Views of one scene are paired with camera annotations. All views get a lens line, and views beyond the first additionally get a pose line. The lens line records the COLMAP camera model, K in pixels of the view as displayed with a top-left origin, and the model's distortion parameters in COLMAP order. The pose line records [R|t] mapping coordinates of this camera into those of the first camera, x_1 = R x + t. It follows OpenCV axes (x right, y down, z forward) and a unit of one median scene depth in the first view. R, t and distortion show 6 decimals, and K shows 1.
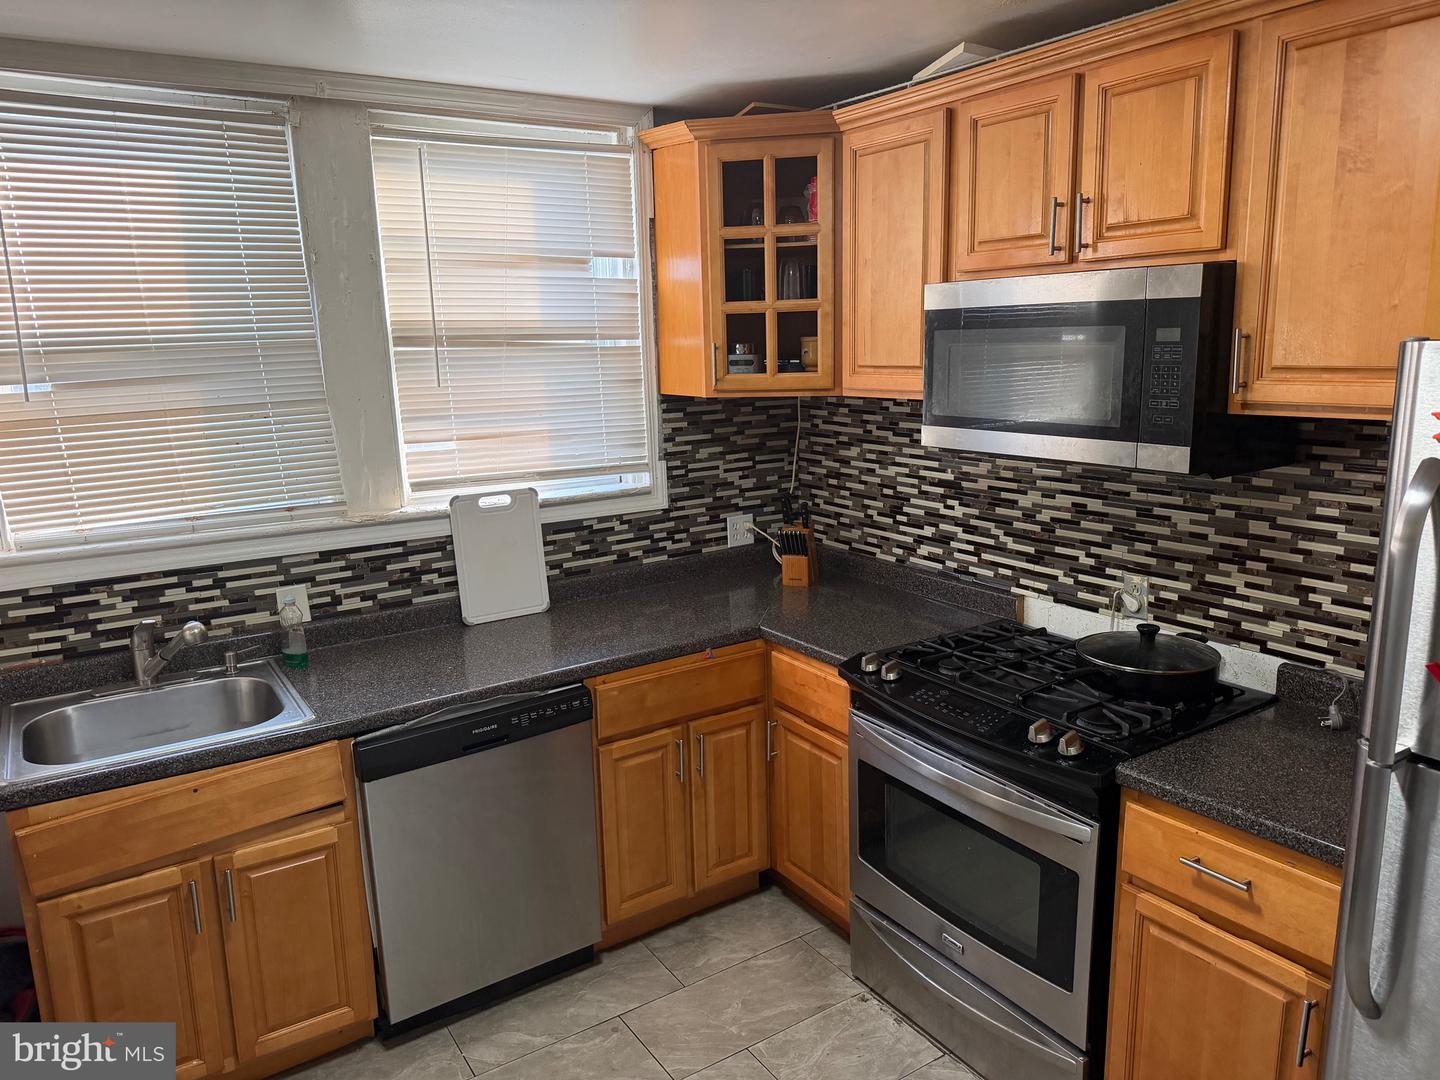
lens RADIAL K [[1002.0, 0, 715.9], [0, 1002.0, 546.8], [0, 0, 1]] dist [0.076381, -0.101832]
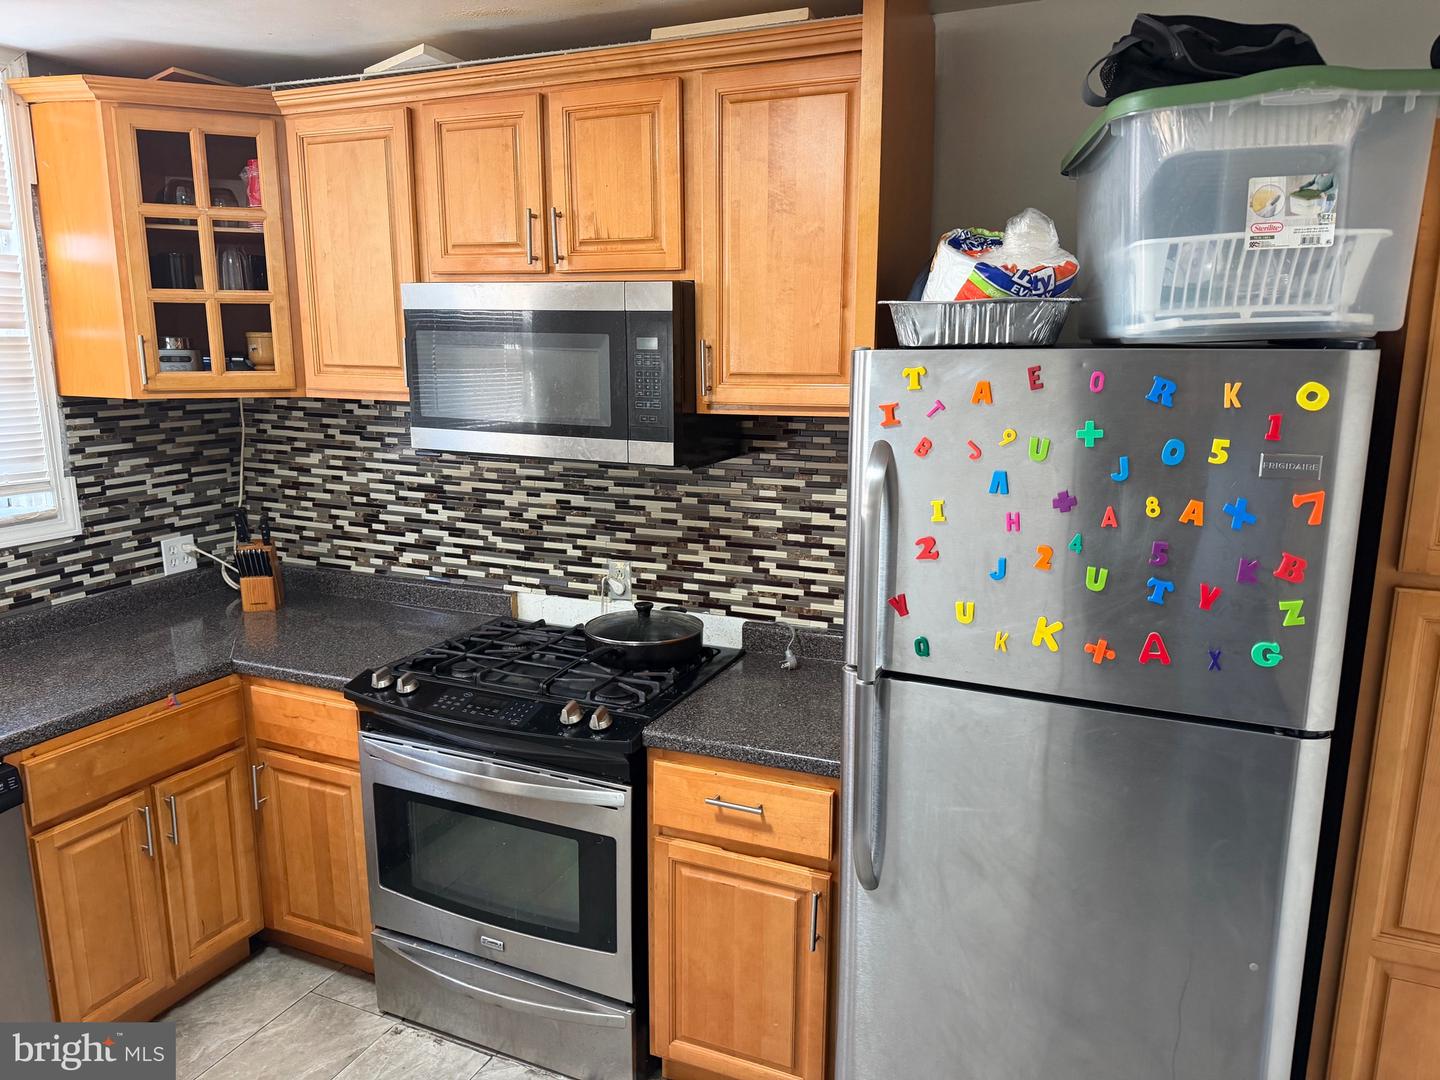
lens RADIAL K [[1002.0, 0, 721.3], [0, 1002.0, 545.4], [0, 0, 1]] dist [0.076381, -0.101832]
pose [[0.834843, -0.080282, 0.544603, -0.086102], [0.086105, 0.996175, 0.014856, 0.003918], [-0.543713, 0.034491, 0.838562, 0.021439]]
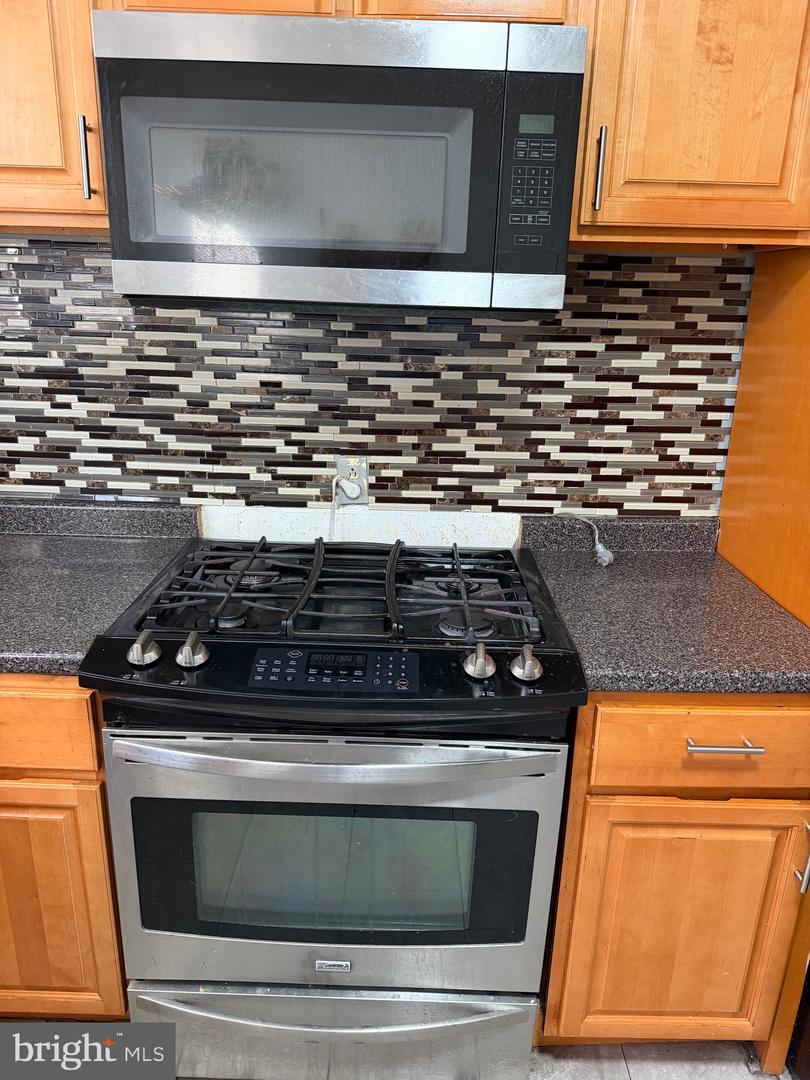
lens RADIAL K [[751.5, 0, 383.7], [0, 751.5, 552.4], [0, 0, 1]] dist [0.076381, -0.101832]
pose [[0.548251, -0.225469, 0.805347, -0.125752], [0.128954, 0.974247, 0.184968, -0.009262], [-0.826312, 0.002444, 0.563208, 0.596396]]
